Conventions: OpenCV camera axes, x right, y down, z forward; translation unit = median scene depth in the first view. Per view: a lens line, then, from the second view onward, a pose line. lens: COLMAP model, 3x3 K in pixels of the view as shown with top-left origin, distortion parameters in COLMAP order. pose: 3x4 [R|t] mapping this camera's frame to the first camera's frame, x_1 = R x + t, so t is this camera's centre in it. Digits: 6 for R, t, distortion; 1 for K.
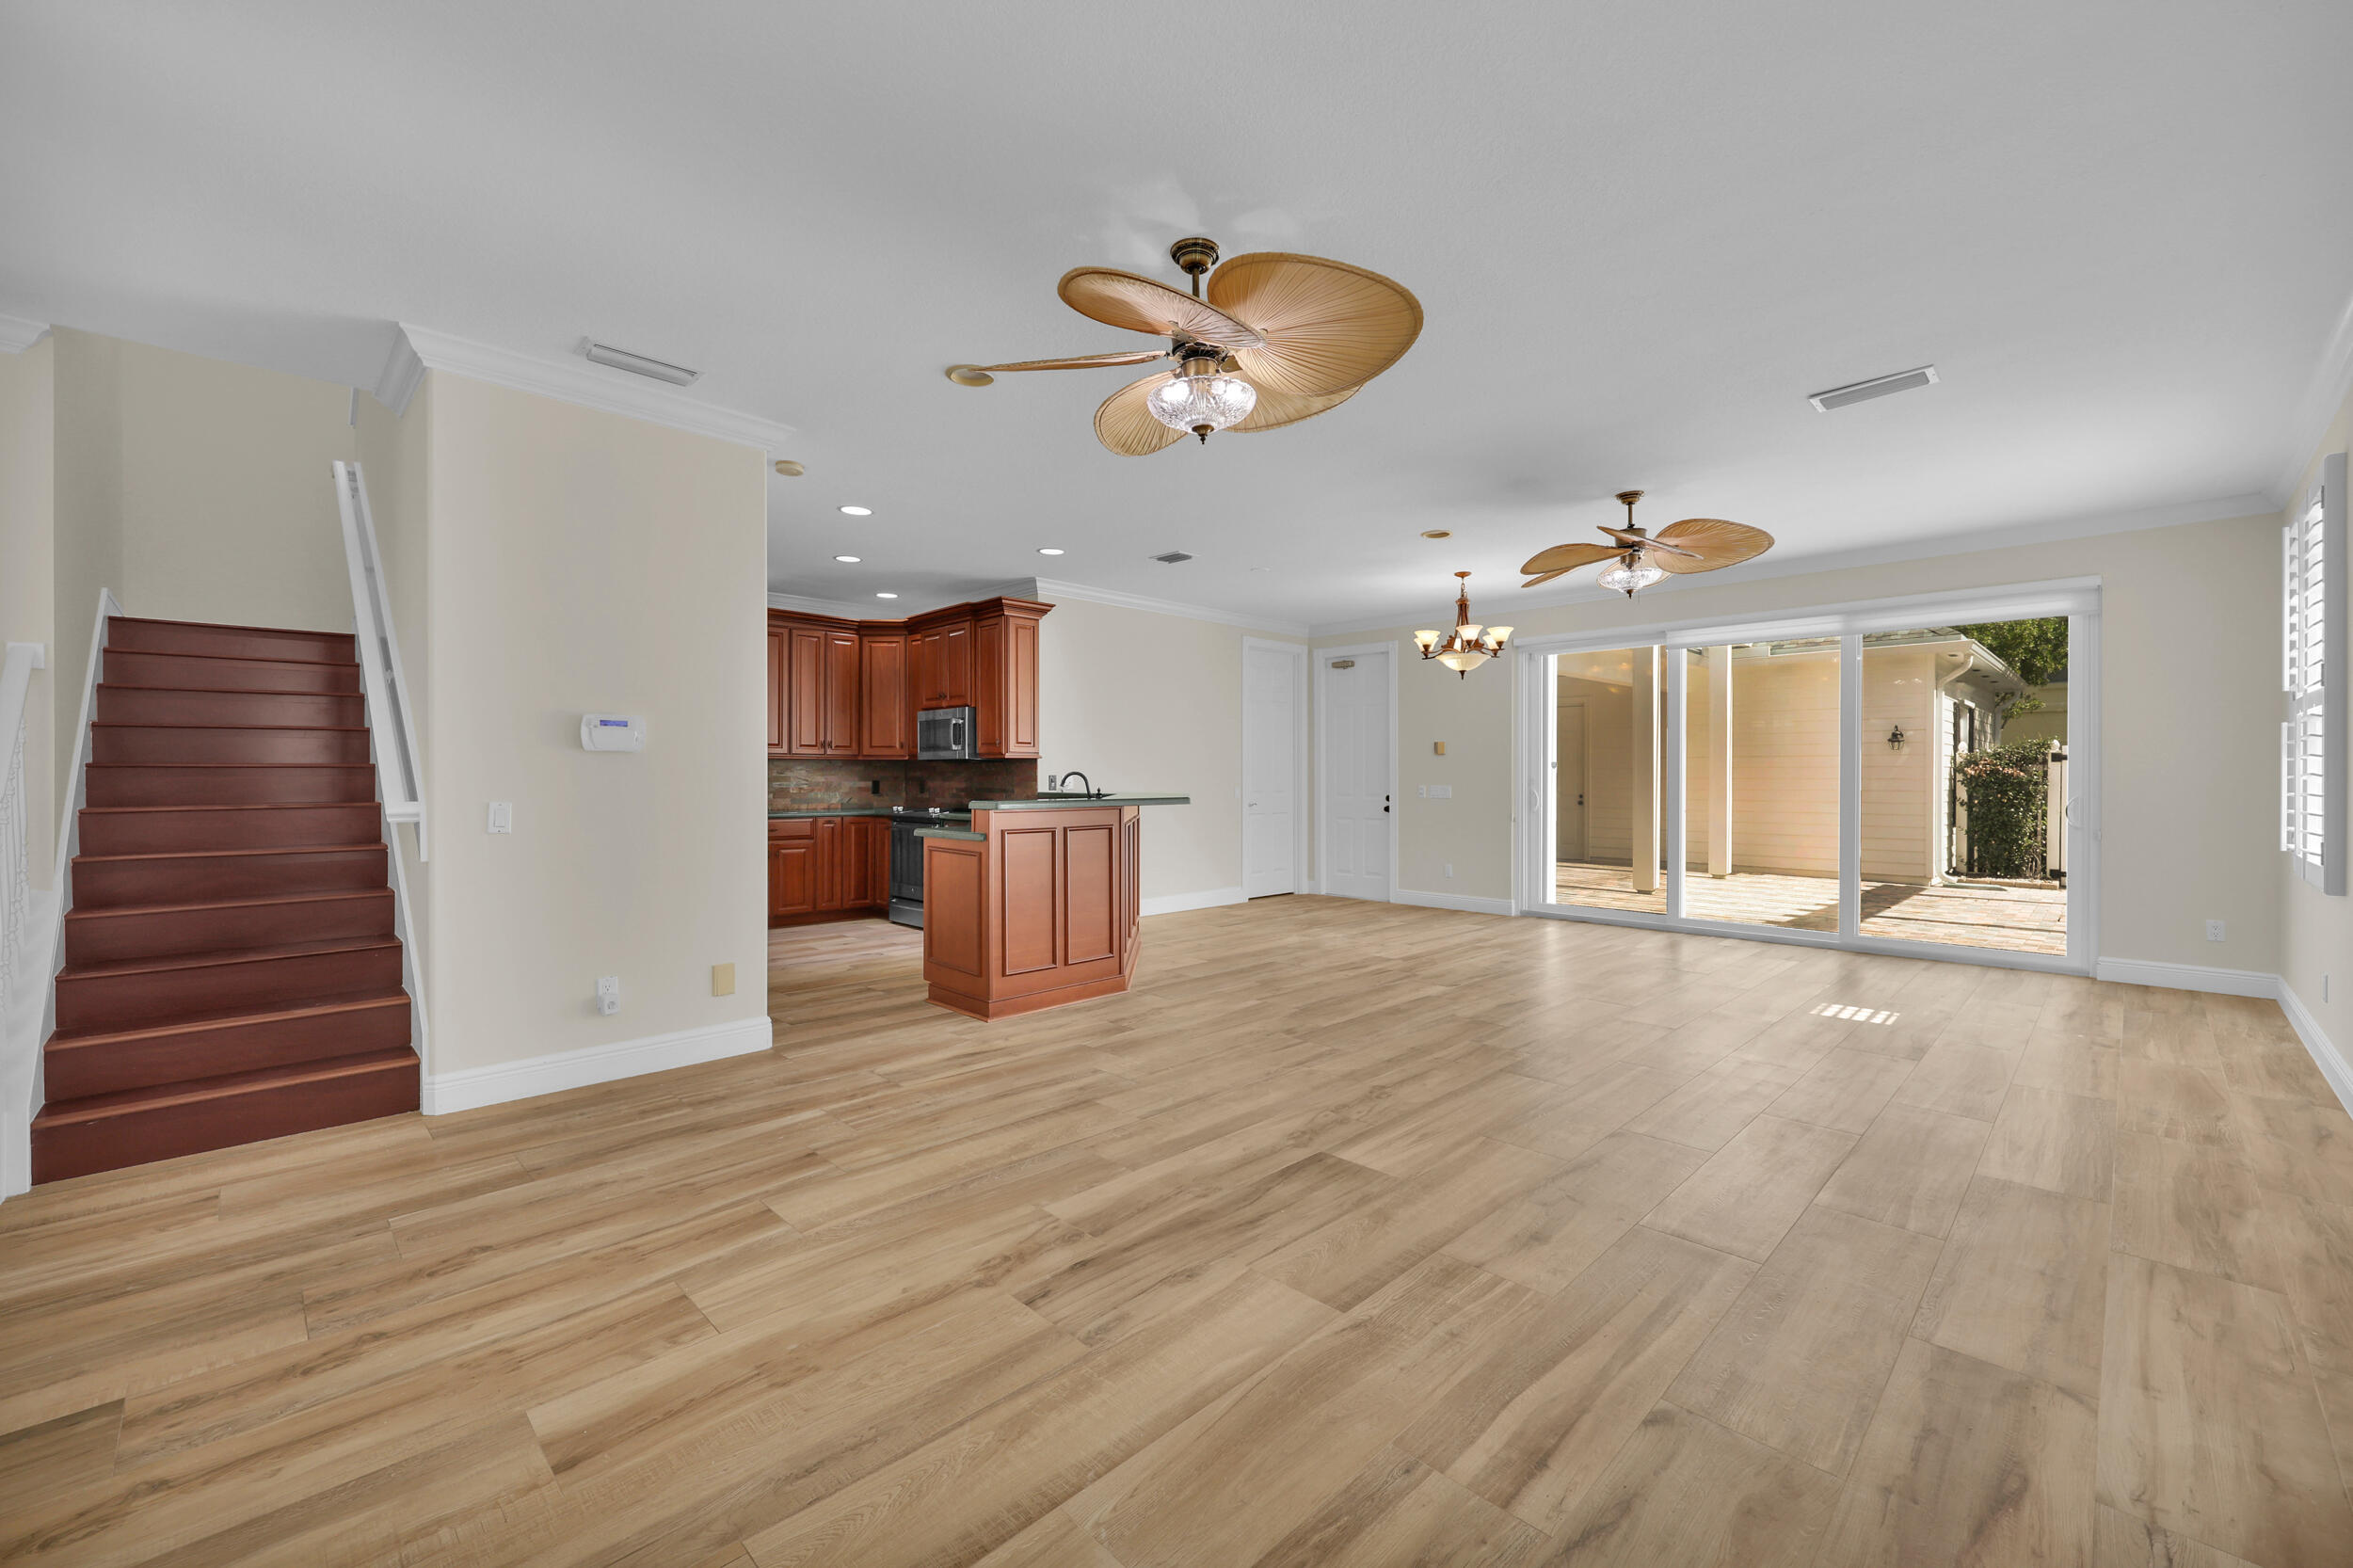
lens RADIAL K [[1050.3, 0, 1096.9], [0, 1050.3, 778.0], [0, 0, 1]] dist [-0.001430, -0.000407]
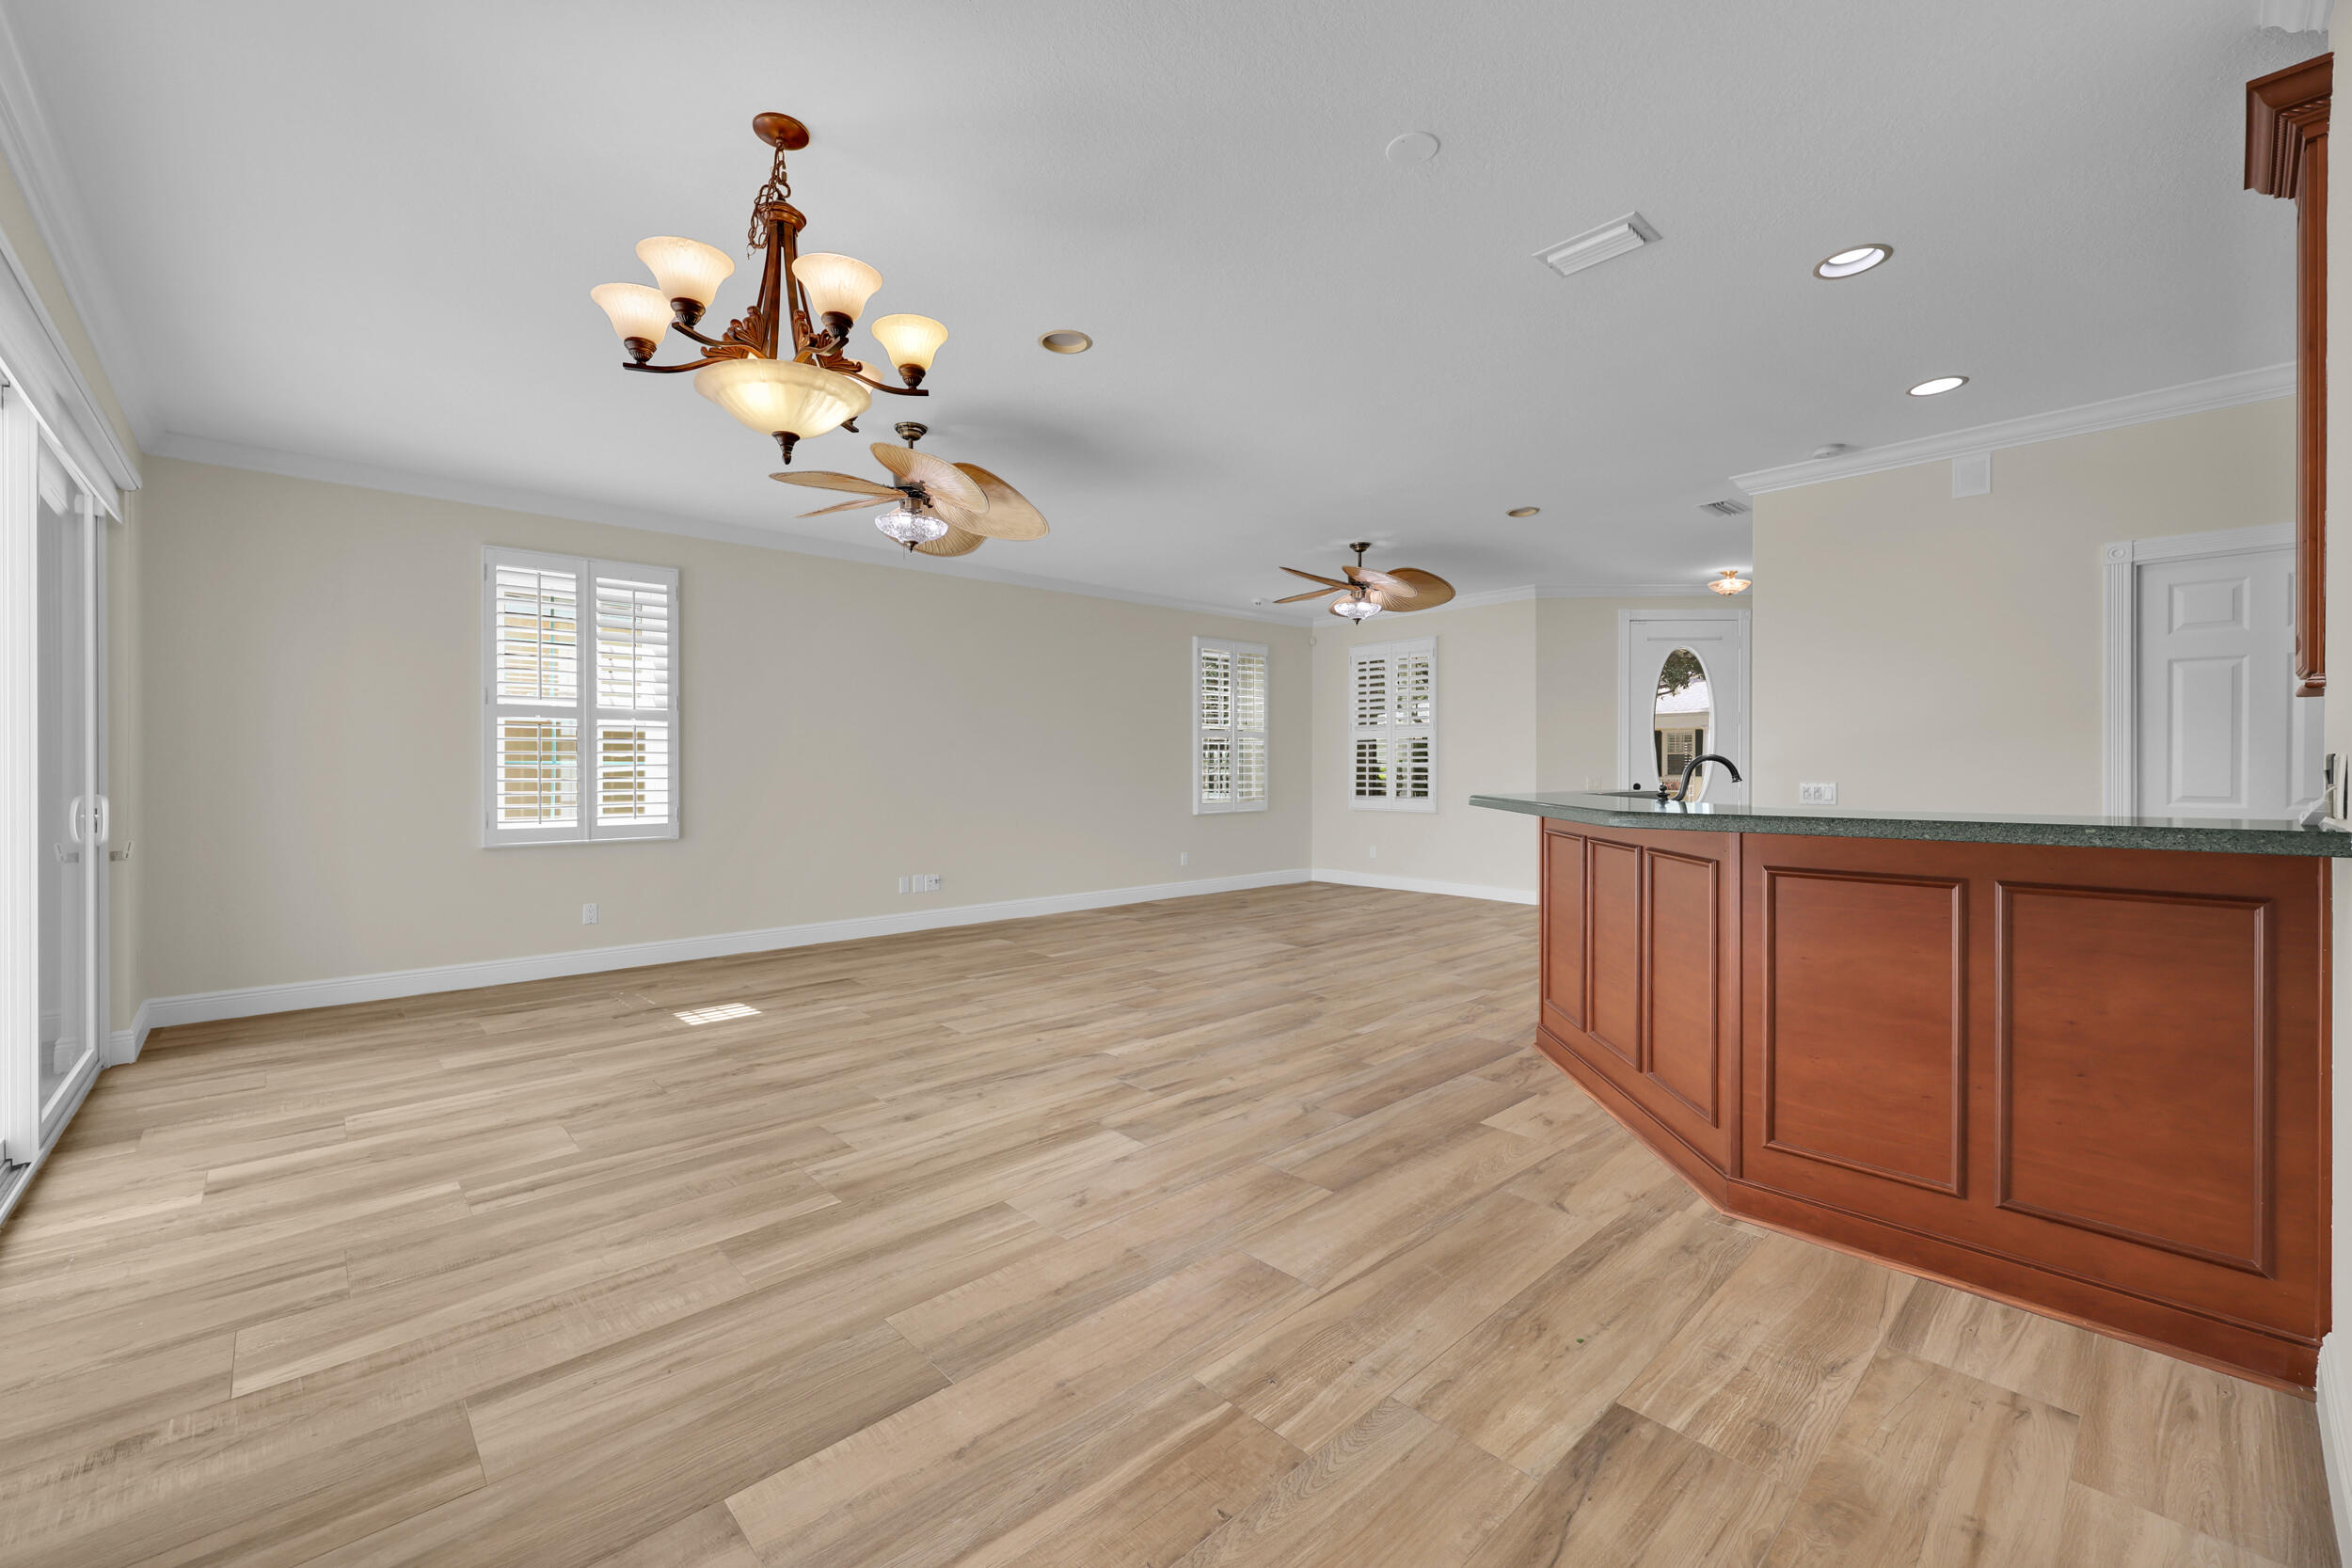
lens RADIAL K [[911.8, 0, 1121.9], [0, 911.8, 769.7], [0, 0, 1]] dist [0.001502, 0.000507]
pose [[-0.999530, -0.000166, 0.030663, 0.258737], [-0.000004, 0.999986, 0.005284, -0.000891], [-0.030664, 0.005282, -0.999516, 1.400221]]
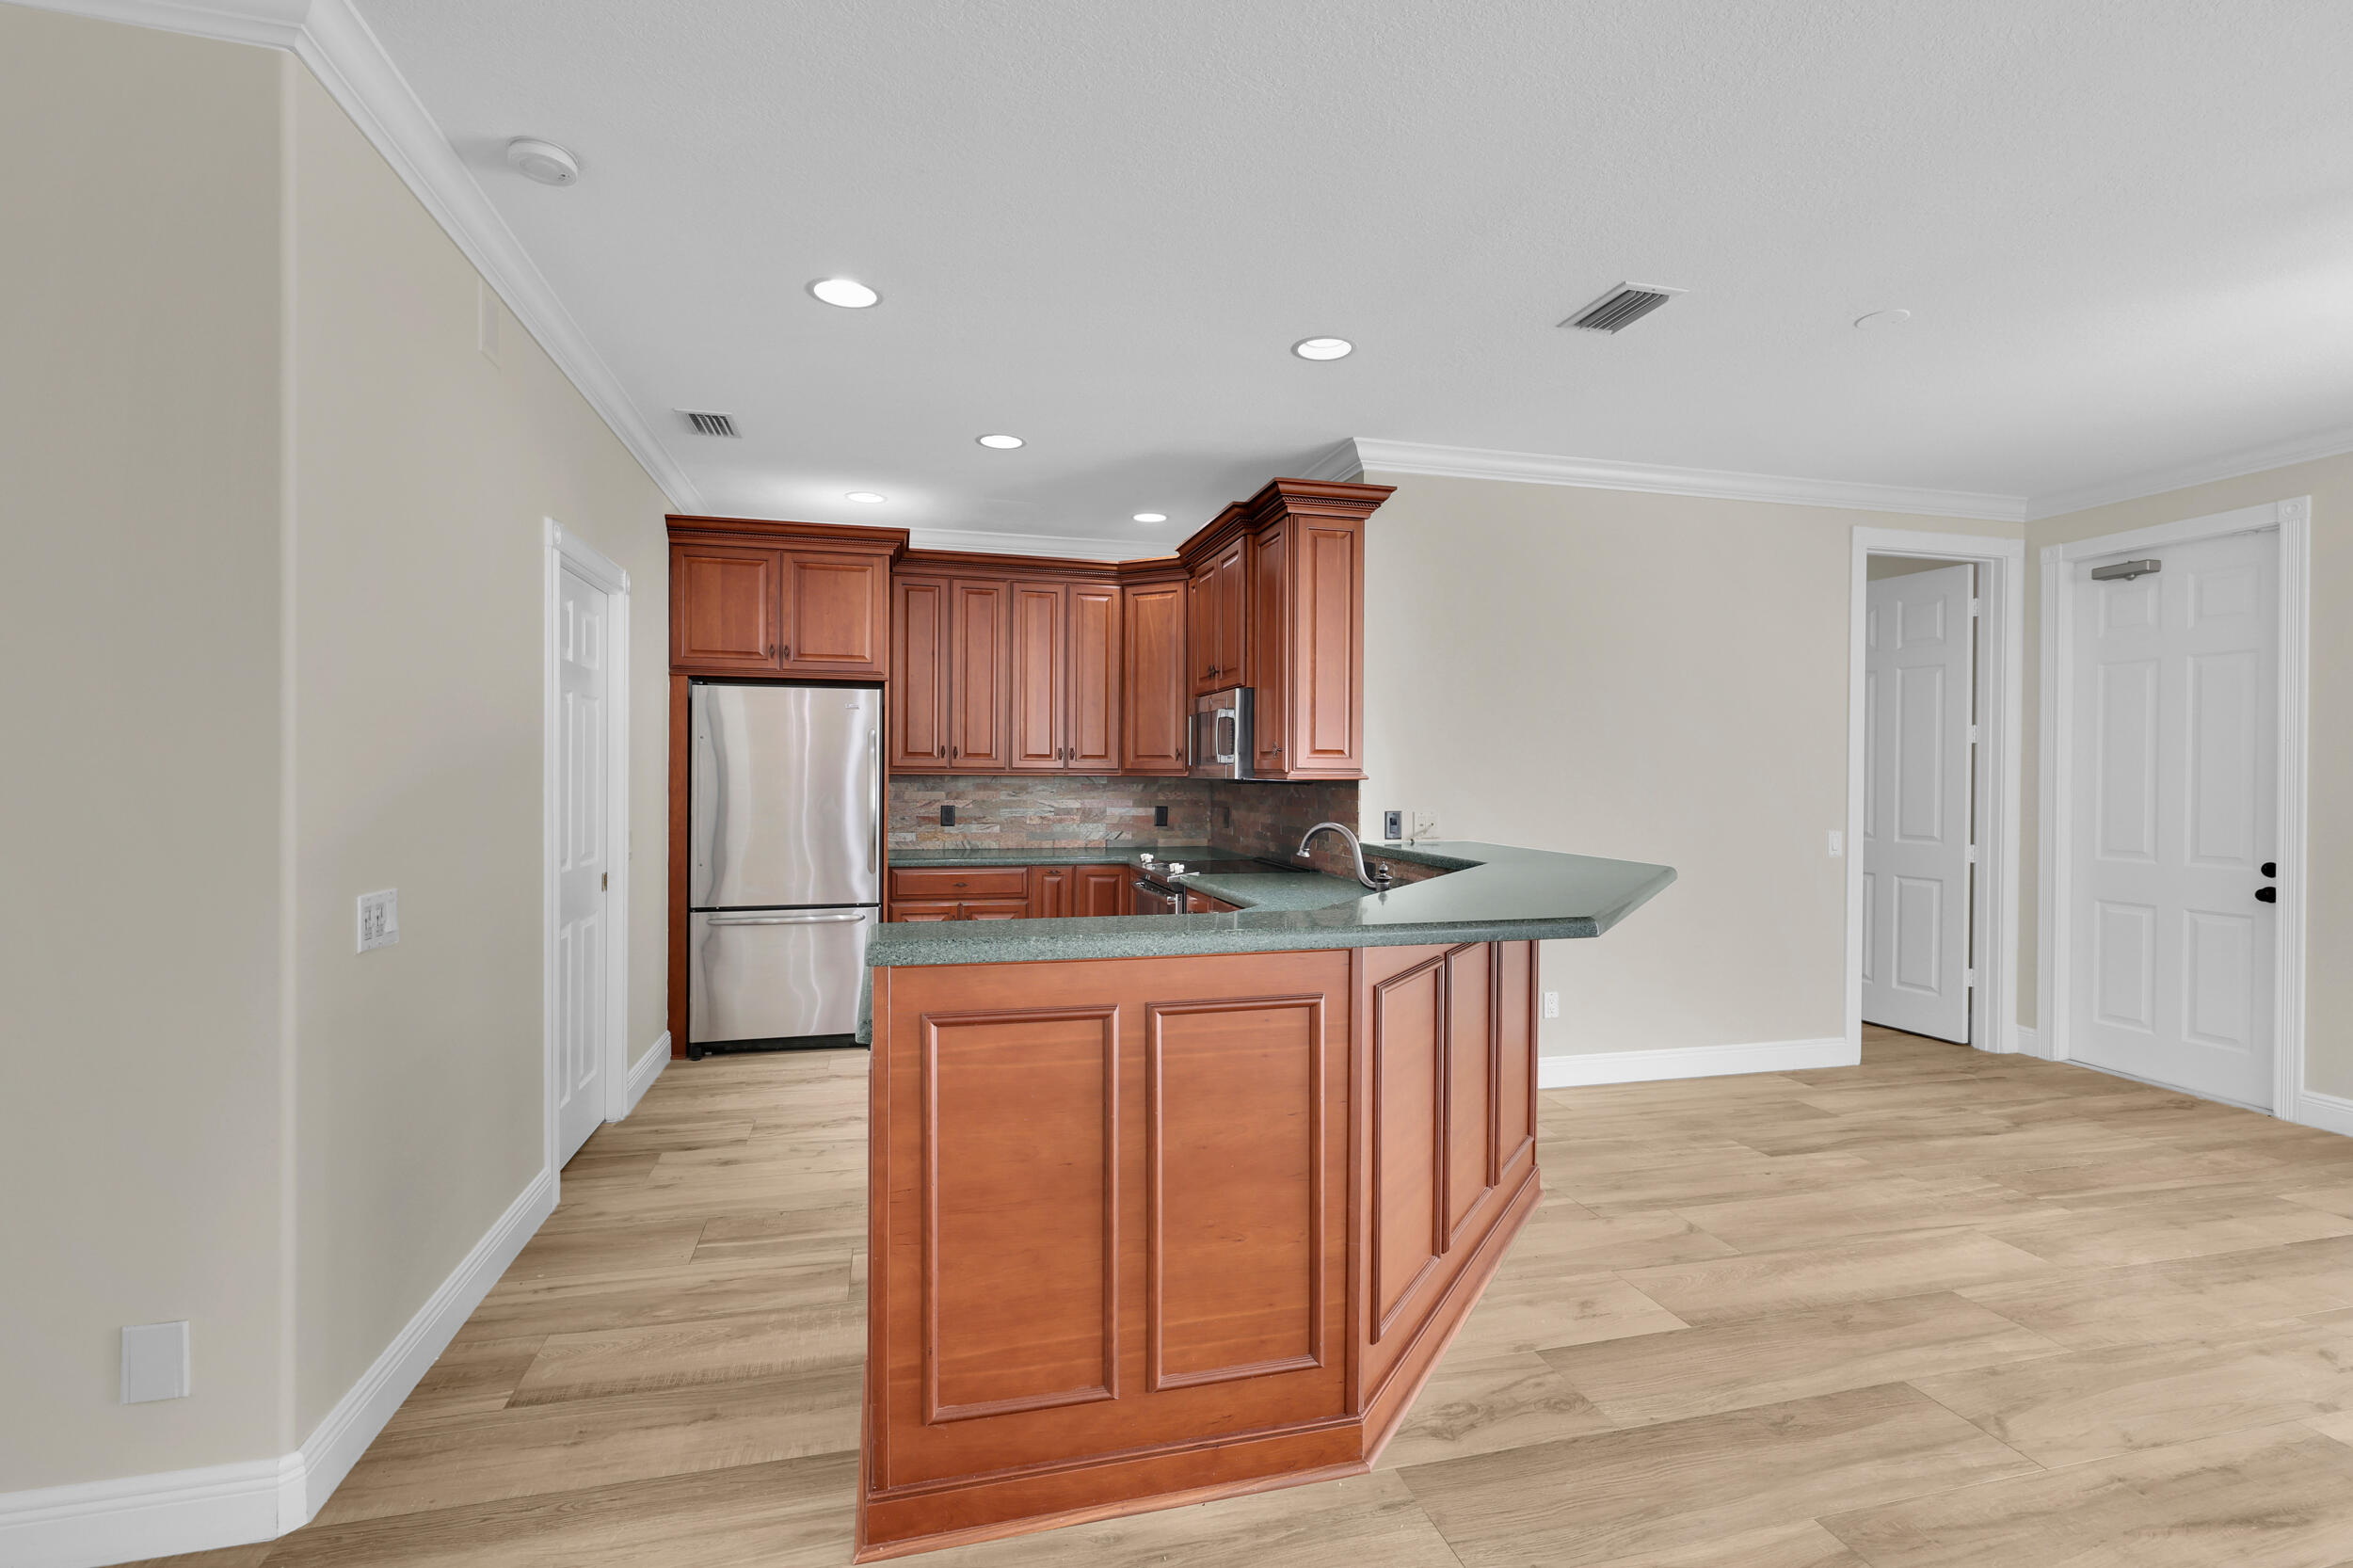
lens RADIAL K [[1020.6, 0, 1093.9], [0, 1020.6, 781.6], [0, 0, 1]] dist [0.002374, -0.000505]
pose [[0.863965, 0.009201, -0.503467, 0.100355], [-0.005287, 0.999944, 0.009201, -0.024590], [0.503523, -0.005287, 0.863965, 0.550707]]
